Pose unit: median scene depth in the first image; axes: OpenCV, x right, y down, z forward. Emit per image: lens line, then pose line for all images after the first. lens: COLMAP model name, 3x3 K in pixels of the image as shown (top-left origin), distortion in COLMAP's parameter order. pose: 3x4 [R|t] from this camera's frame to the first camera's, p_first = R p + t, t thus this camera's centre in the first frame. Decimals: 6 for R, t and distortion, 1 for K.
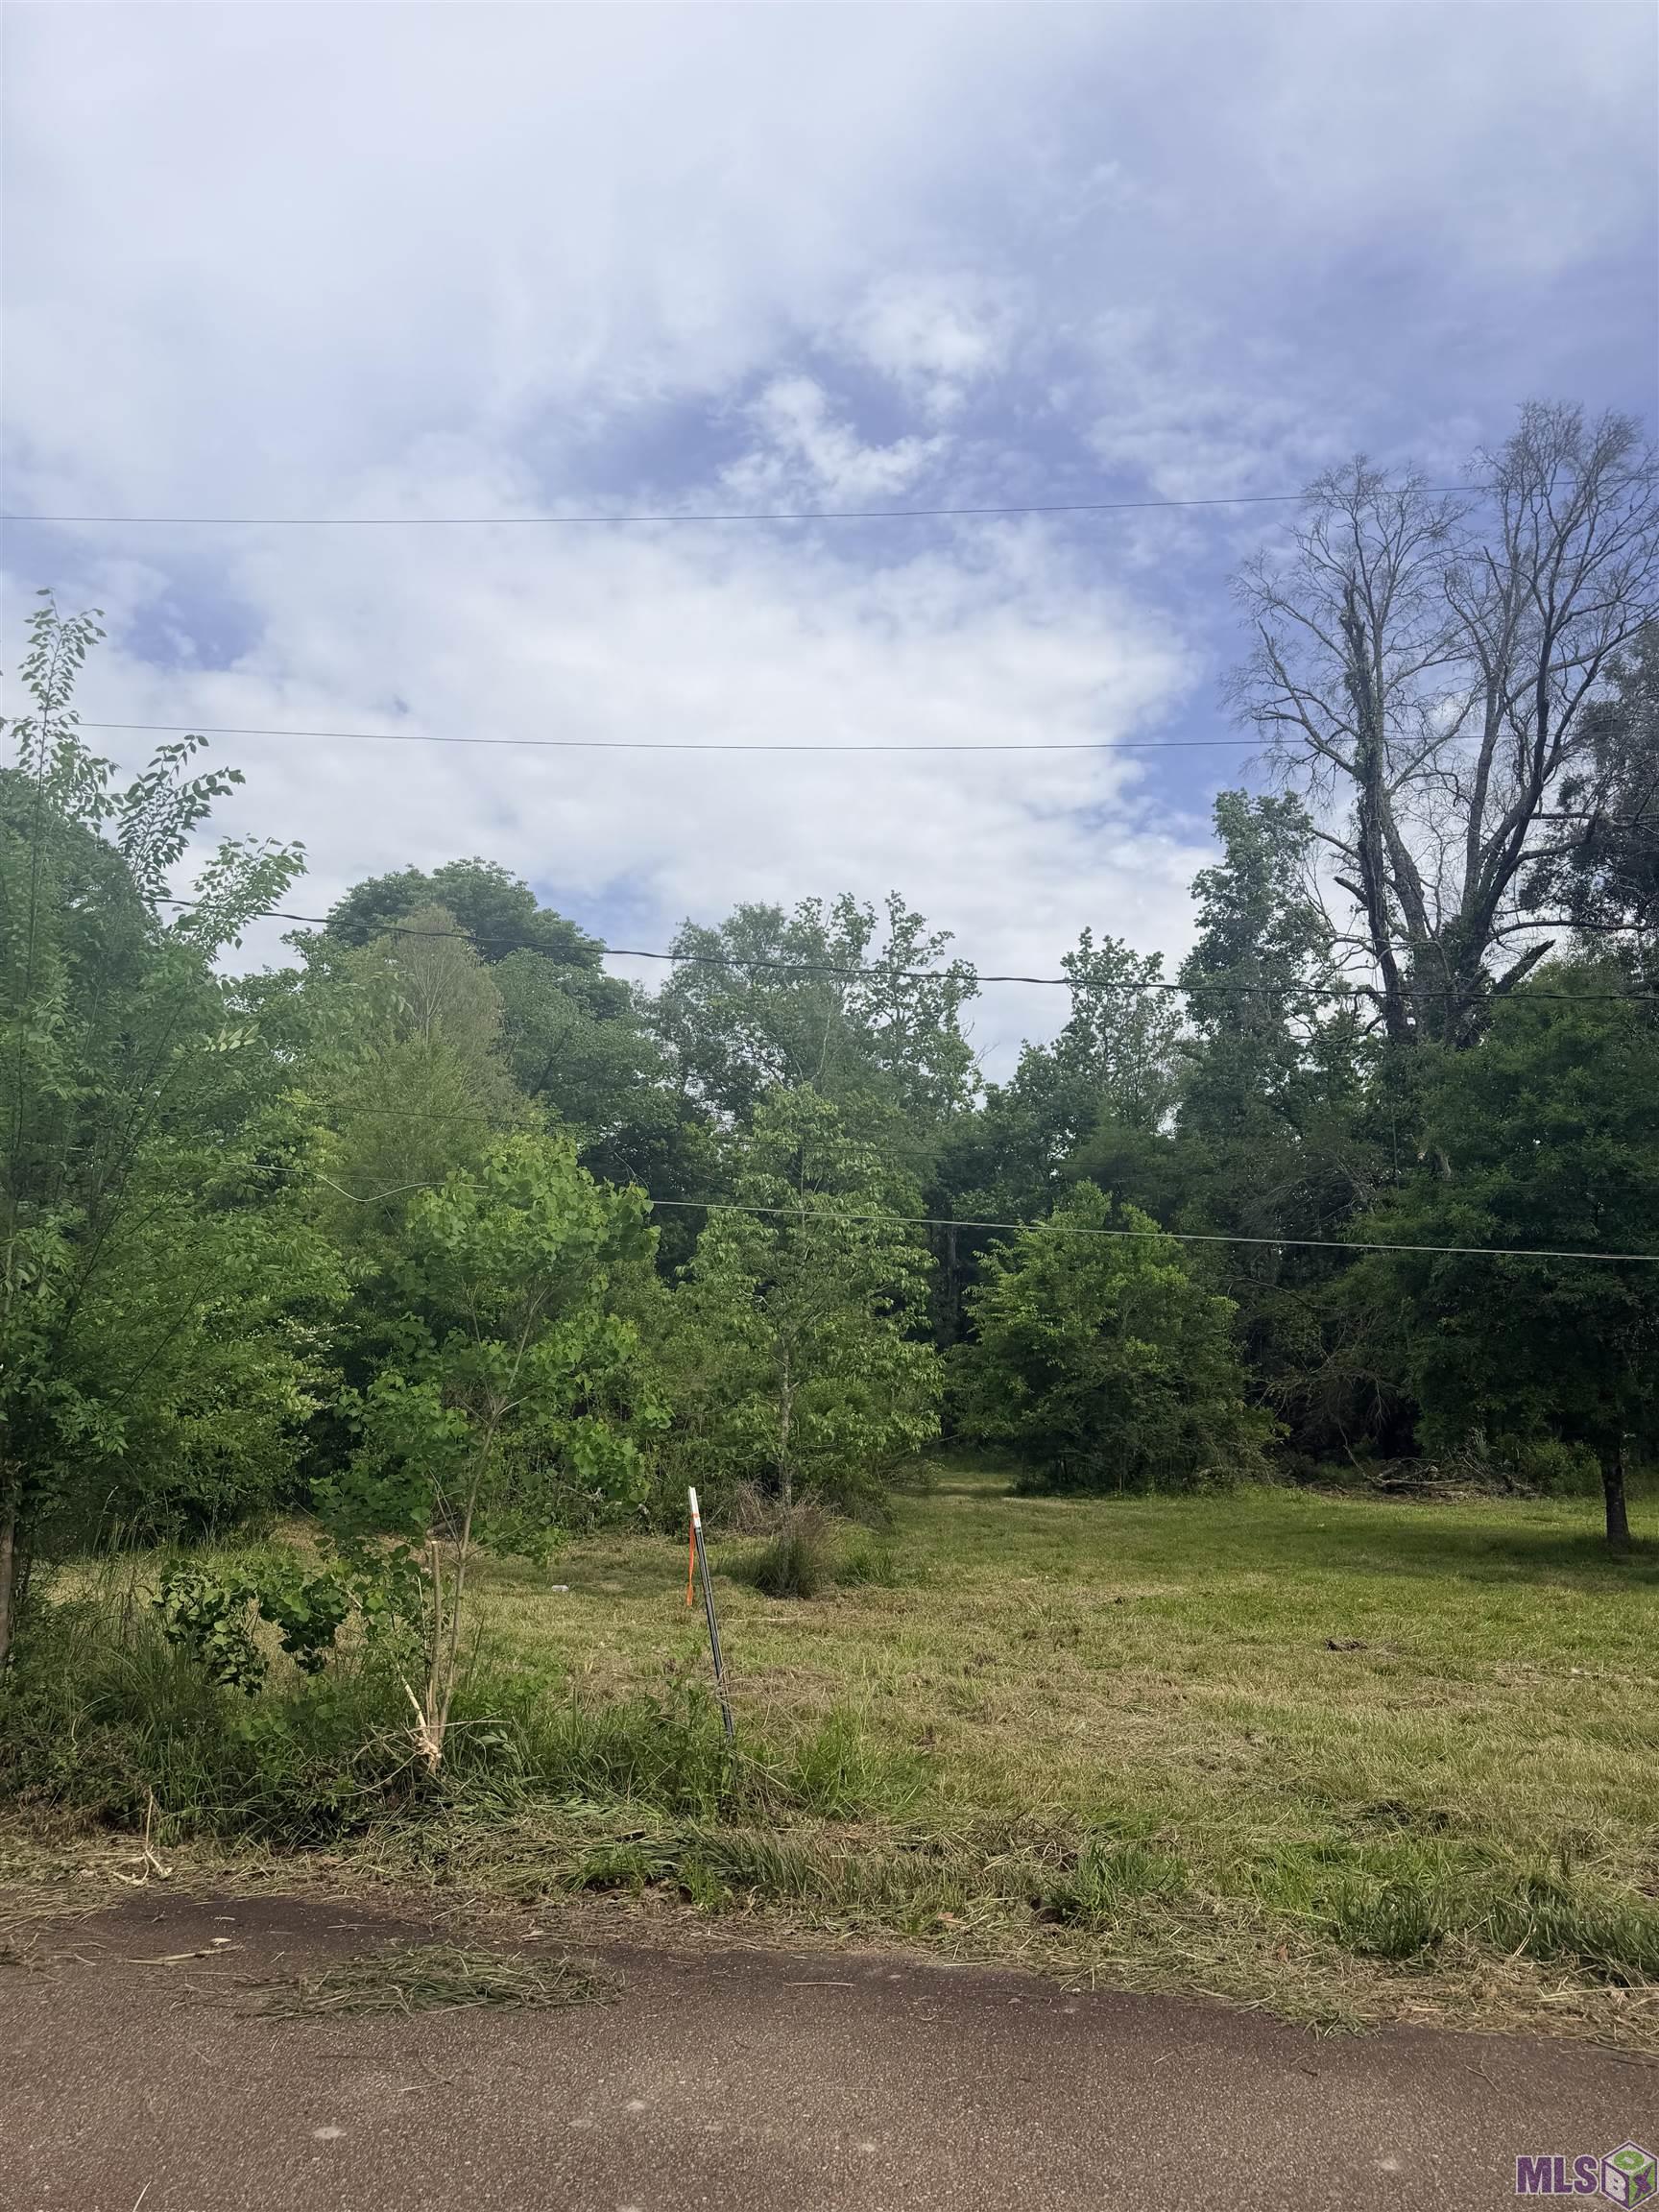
lens RADIAL K [[1544.1, 0, 816.7], [0, 1544.1, 1088.8], [0, 0, 1]] dist [0.140858, -0.266874]
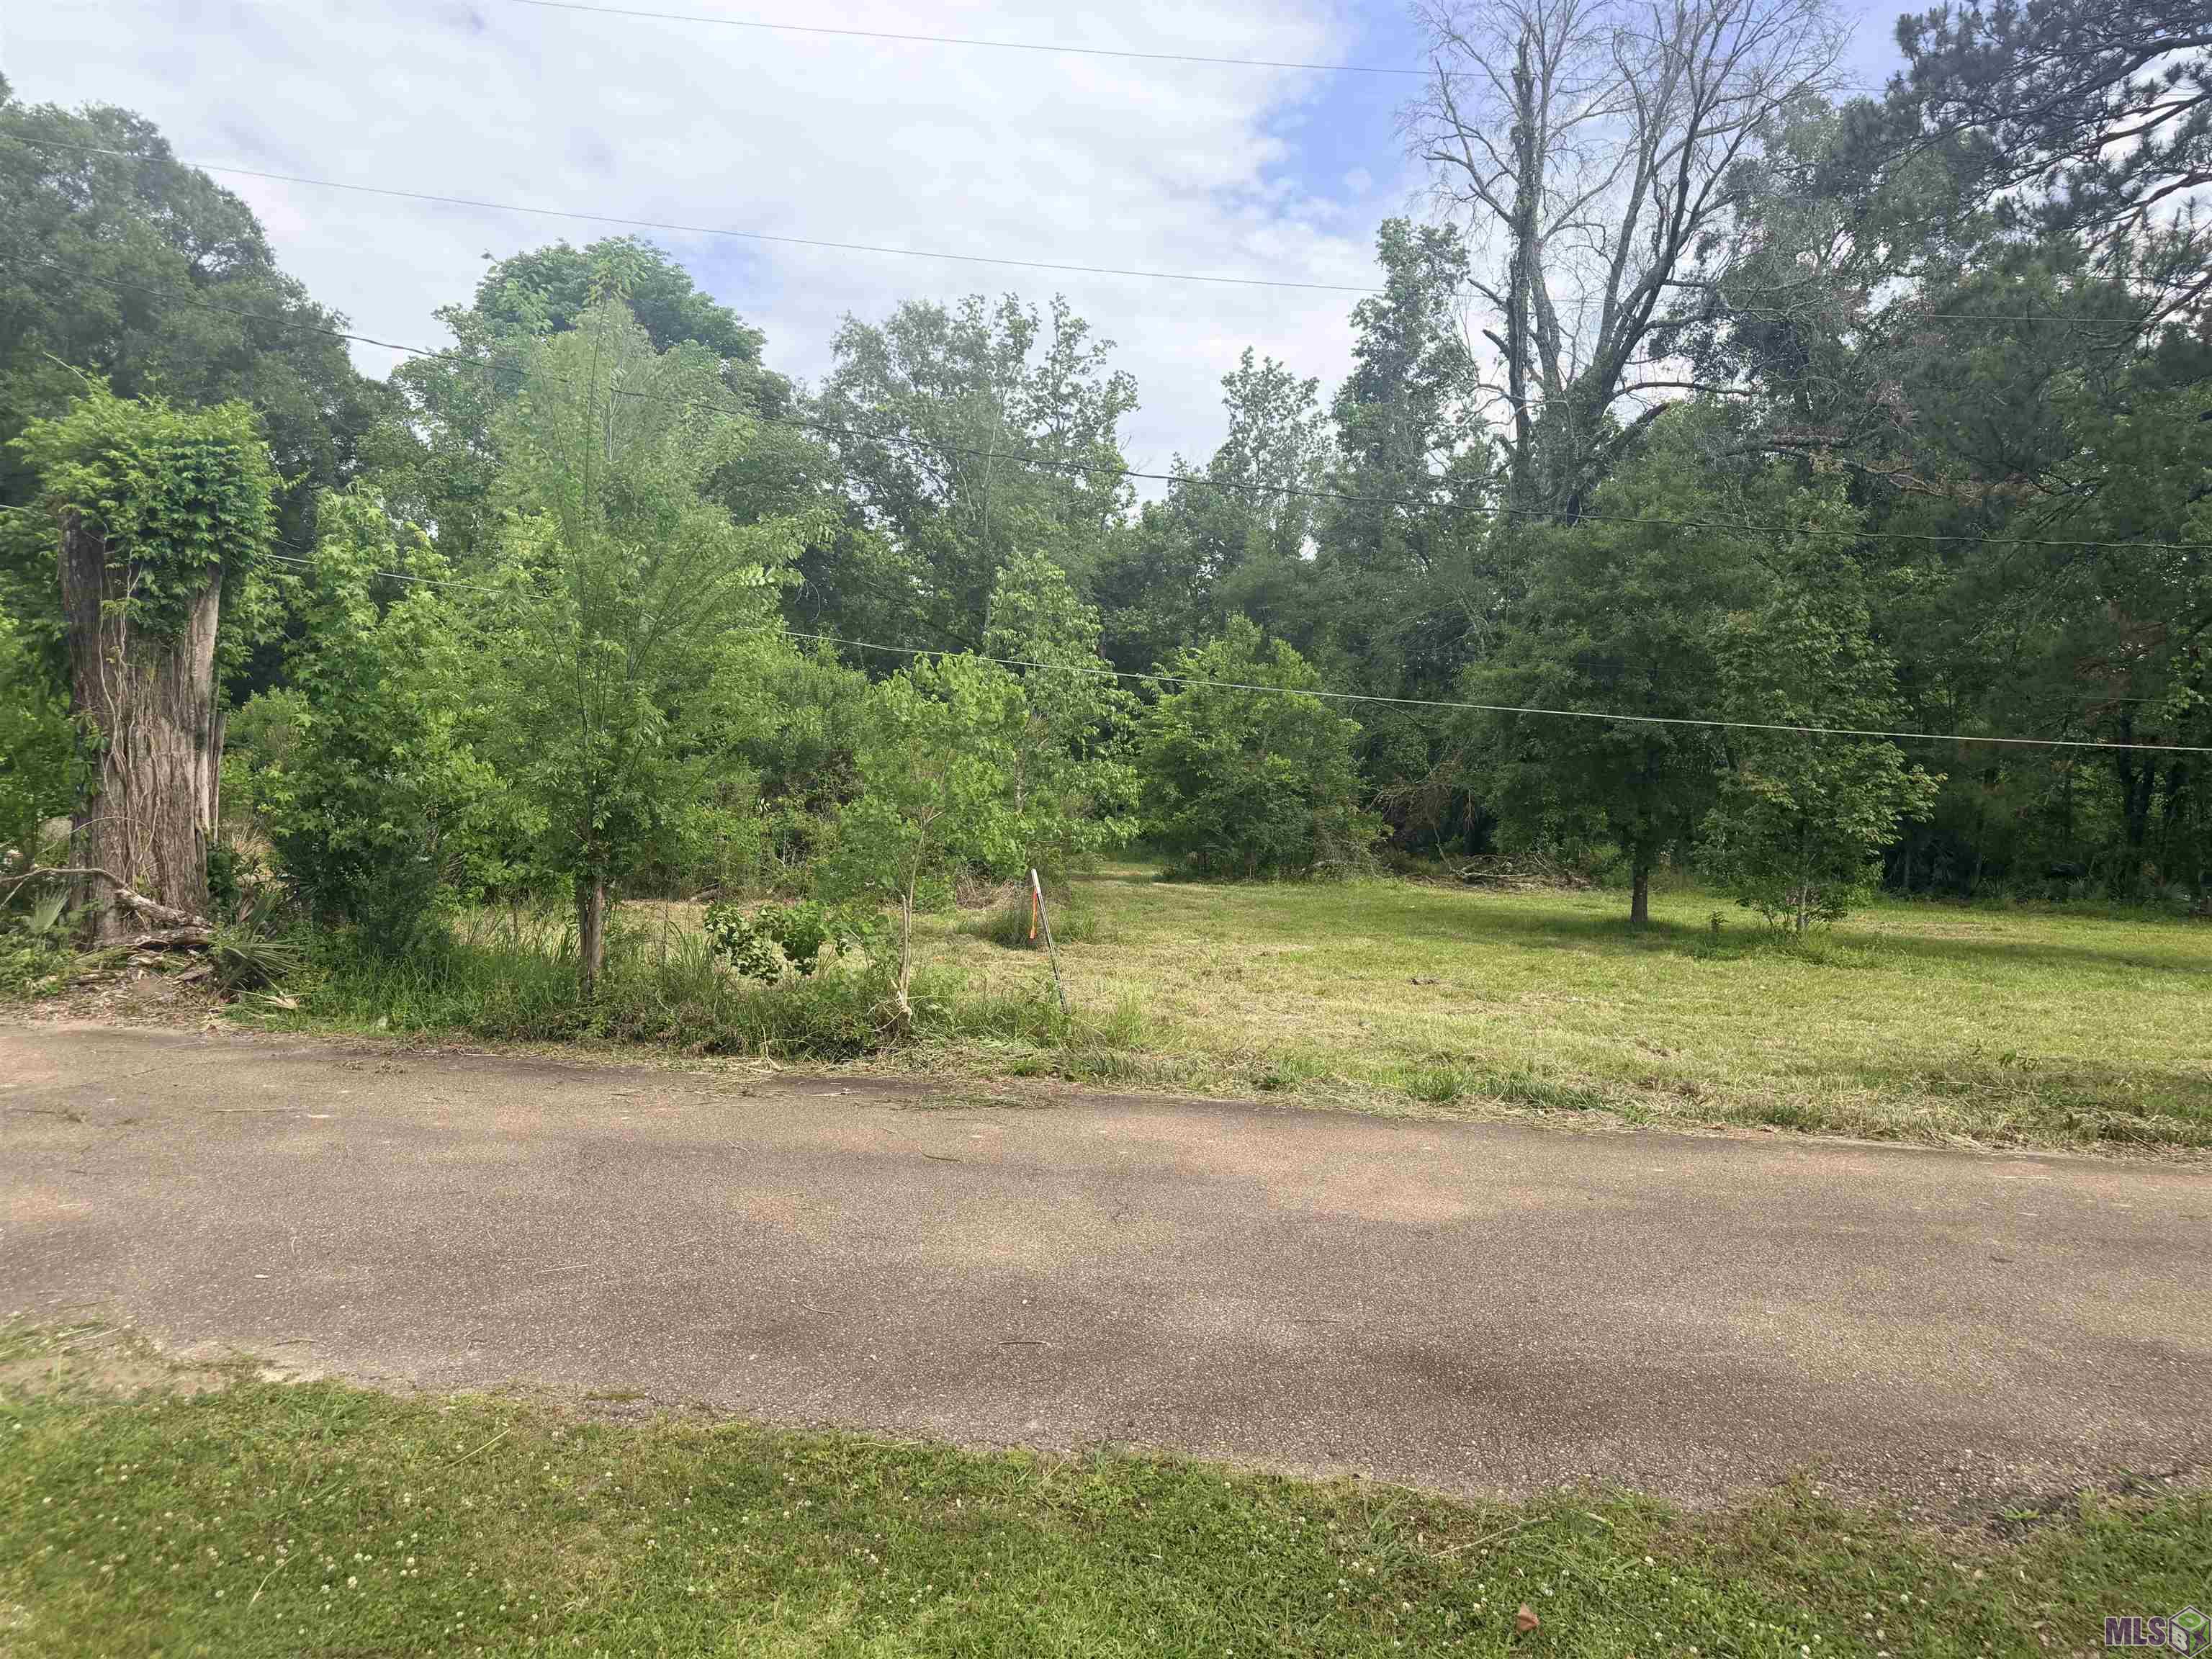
lens RADIAL K [[1556.5, 0, 1084.6], [0, 1556.5, 853.5], [0, 0, 1]] dist [0.088464, -0.128263]
pose [[0.995196, 0.021927, 0.095418, -0.036648], [-0.043792, 0.971365, 0.233521, -0.026582], [-0.087565, -0.236577, 0.967659, -0.107847]]
